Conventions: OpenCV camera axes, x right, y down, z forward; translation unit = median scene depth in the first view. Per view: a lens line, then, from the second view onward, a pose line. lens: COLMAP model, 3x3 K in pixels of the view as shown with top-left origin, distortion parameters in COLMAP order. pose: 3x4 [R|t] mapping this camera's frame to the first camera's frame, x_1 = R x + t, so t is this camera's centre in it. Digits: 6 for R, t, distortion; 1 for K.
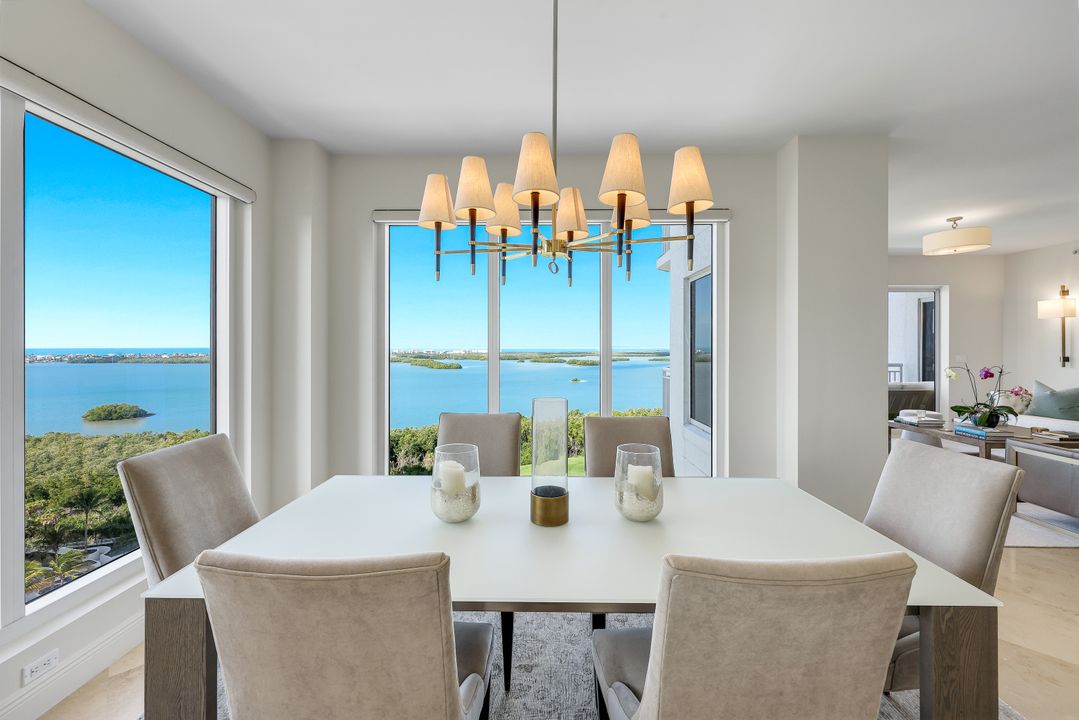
lens RADIAL K [[431.2, 0, 544.1], [0, 431.2, 345.3], [0, 0, 1]] dist [-0.002765, 0.001643]
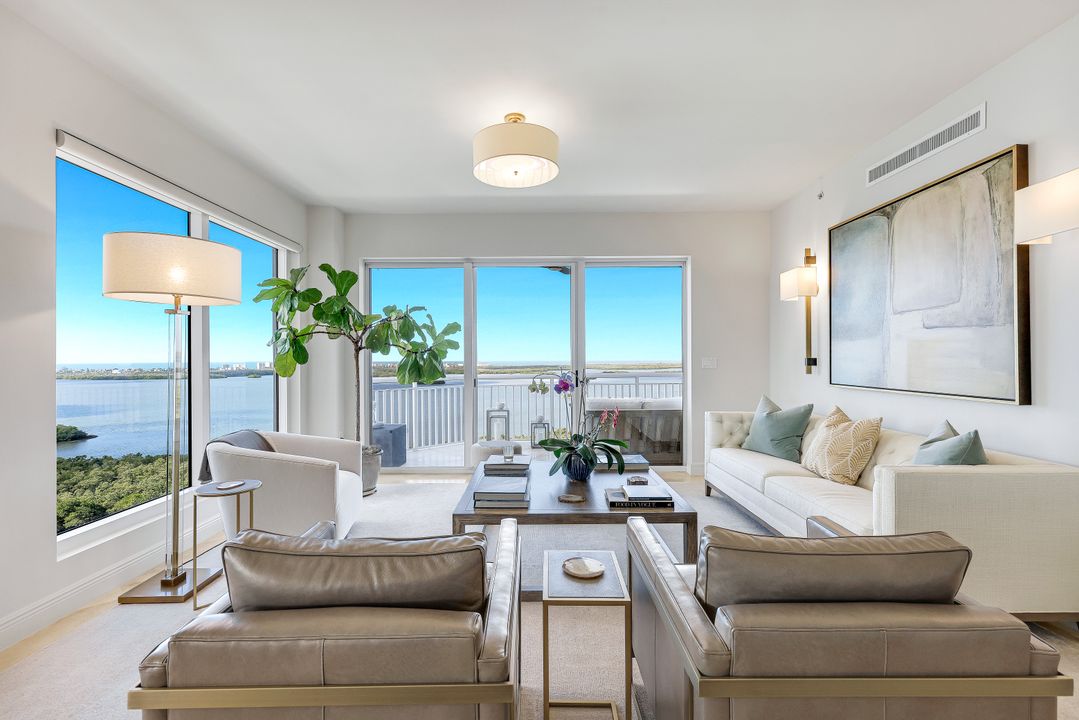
lens RADIAL K [[472.2, 0, 539.4], [0, 472.2, 360.1], [0, 0, 1]] dist [-0.001323, 0.001316]
pose [[0.999937, -0.004532, 0.010248, 0.873090], [0.004485, 0.999979, 0.004678, 0.026643], [-0.010269, -0.004632, 0.999937, 0.322649]]
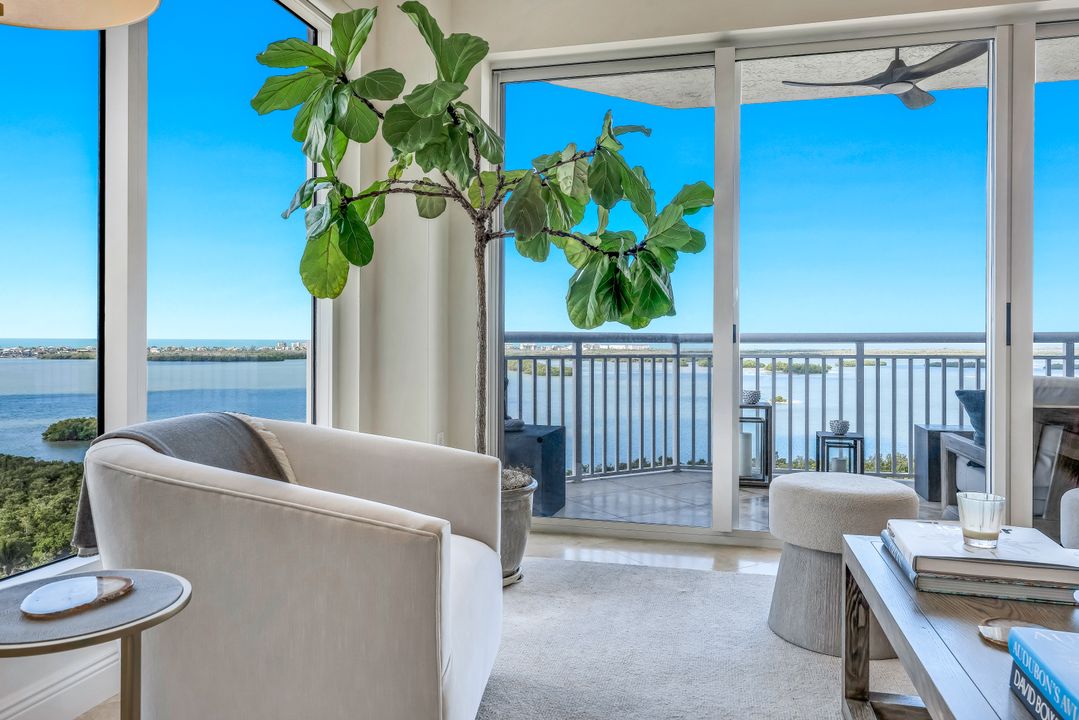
lens RADIAL K [[740.3, 0, 540.0], [0, 740.3, 347.3], [0, 0, 1]] dist [0.015474, 0.000467]
pose [[0.970761, 0.007109, -0.239942, 0.738457], [-0.003641, 0.999882, 0.014894, 0.080949], [0.240020, -0.013585, 0.970673, 0.626134]]
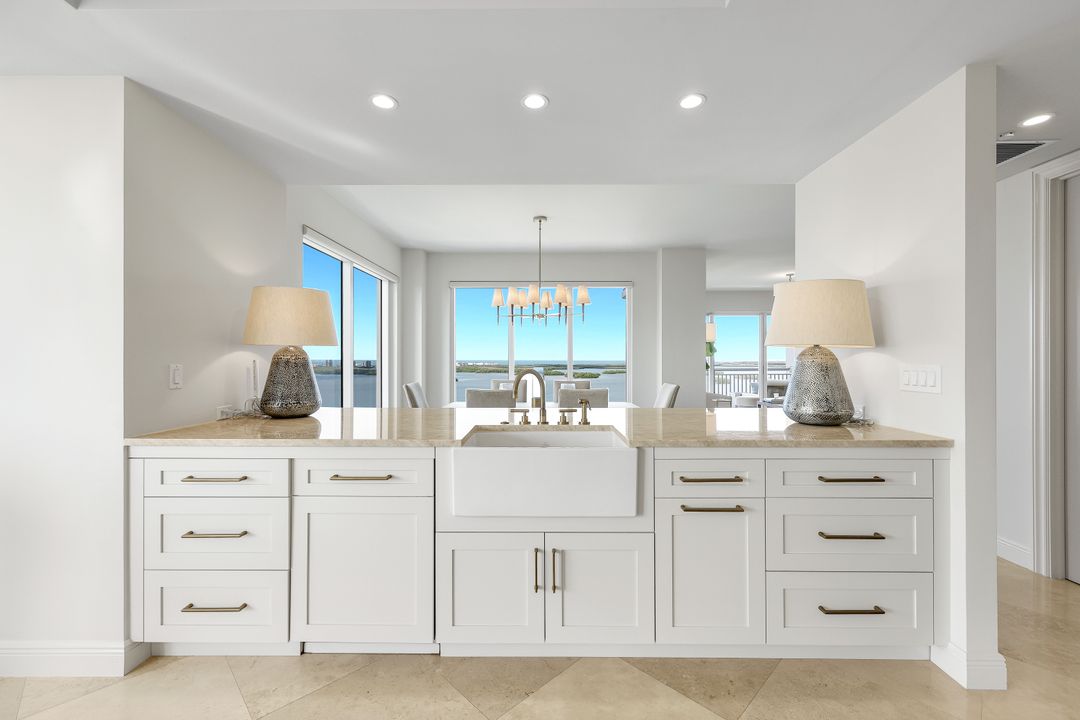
lens RADIAL K [[438.8, 0, 535.5], [0, 438.8, 367.6], [0, 0, 1]] dist [0.006004, 0.000042]
pose [[0.999911, 0.001664, -0.013252, 0.011535], [-0.001363, 0.999743, 0.022622, 0.017656], [0.013286, -0.022601, 0.999656, -0.633630]]
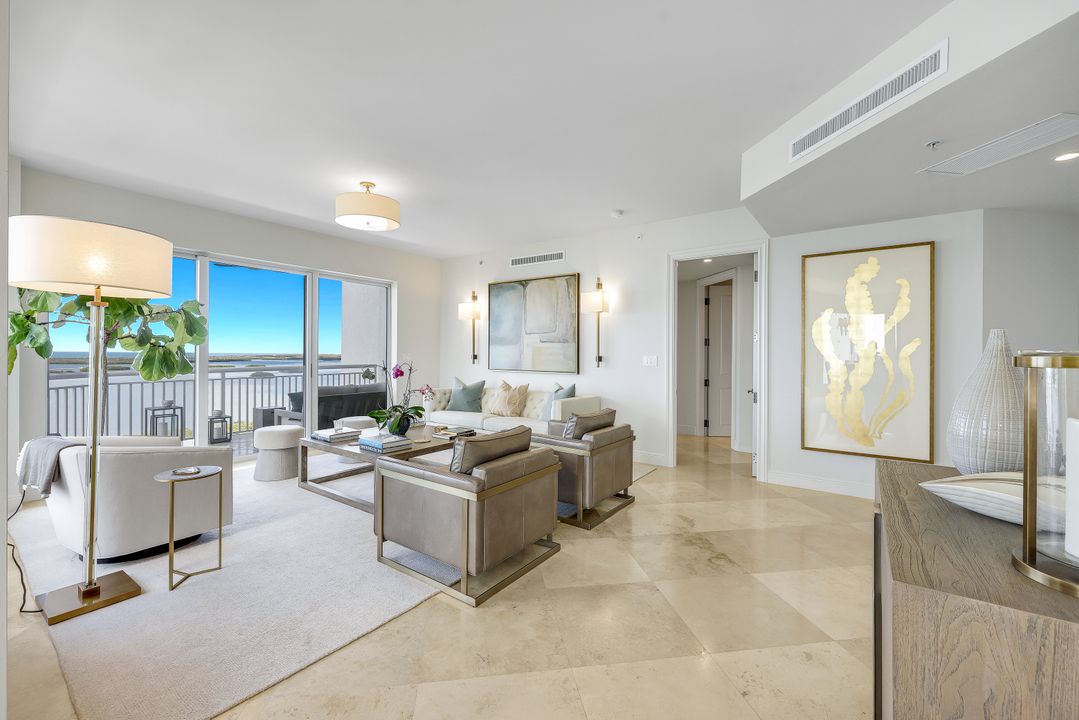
lens RADIAL K [[438.4, 0, 534.7], [0, 438.4, 353.2], [0, 0, 1]] dist [0.006004, 0.000042]
pose [[0.588727, 0.003506, 0.808324, 0.416191], [-0.008479, 0.999962, 0.001838, 0.021135], [-0.808287, -0.007936, 0.588735, 0.221516]]
